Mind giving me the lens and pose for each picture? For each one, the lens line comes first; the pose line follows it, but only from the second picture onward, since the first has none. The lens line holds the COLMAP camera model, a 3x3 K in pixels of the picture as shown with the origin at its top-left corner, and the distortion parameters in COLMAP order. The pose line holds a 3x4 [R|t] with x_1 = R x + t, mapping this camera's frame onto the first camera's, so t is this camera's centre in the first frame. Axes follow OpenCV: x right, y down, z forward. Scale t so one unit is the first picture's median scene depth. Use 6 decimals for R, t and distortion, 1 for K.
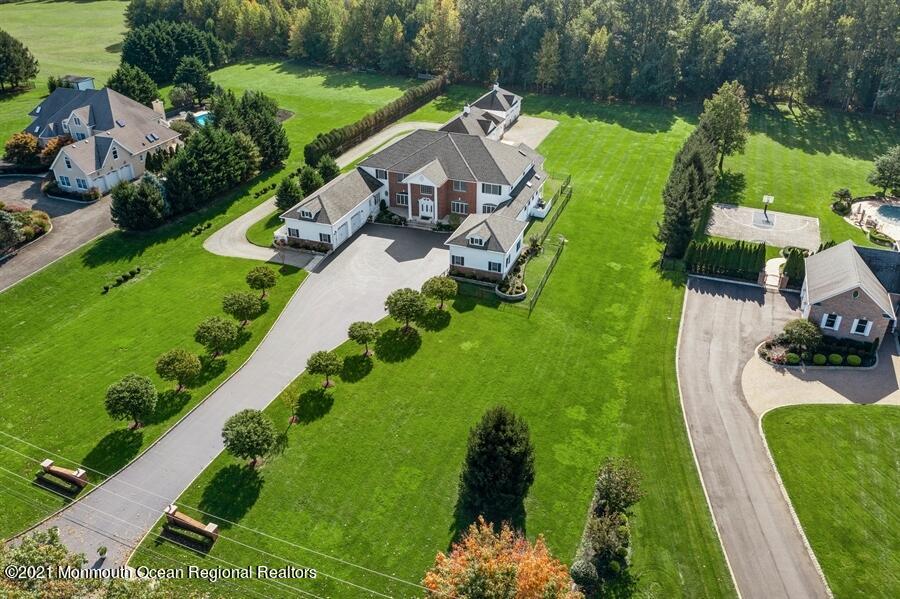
lens RADIAL K [[707.6, 0, 448.0], [0, 707.6, 297.7], [0, 0, 1]] dist [-0.013058, 0.003903]
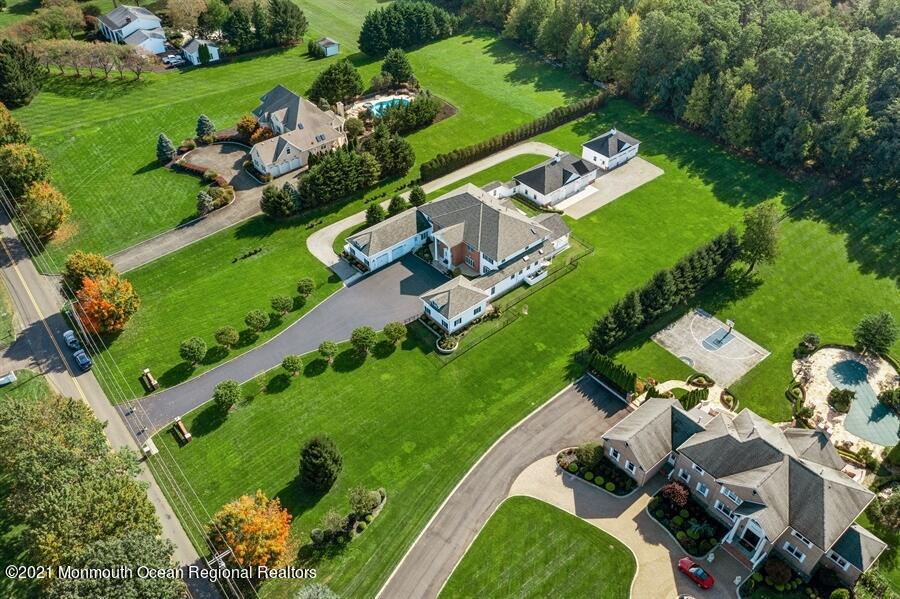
lens RADIAL K [[718.9, 0, 448.9], [0, 718.9, 281.0], [0, 0, 1]] dist [-0.008001, -0.003097]
pose [[0.878807, 0.299387, -0.371572, 0.517359], [-0.235406, 0.949345, 0.208155, -0.379557], [0.415069, -0.095457, 0.904768, -0.273110]]
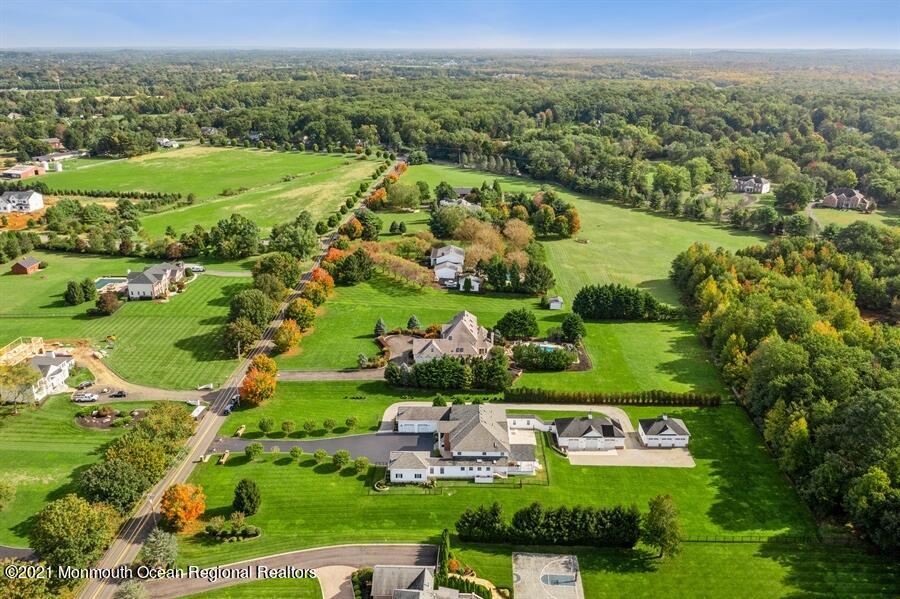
lens RADIAL K [[713.7, 0, 447.6], [0, 713.7, 299.7], [0, 0, 1]] dist [-0.015508, 0.012572]
pose [[0.344180, 0.322839, -0.881655, 1.538168], [-0.470066, 0.872115, 0.135842, -0.725960], [0.812759, 0.367682, 0.451920, 0.026441]]
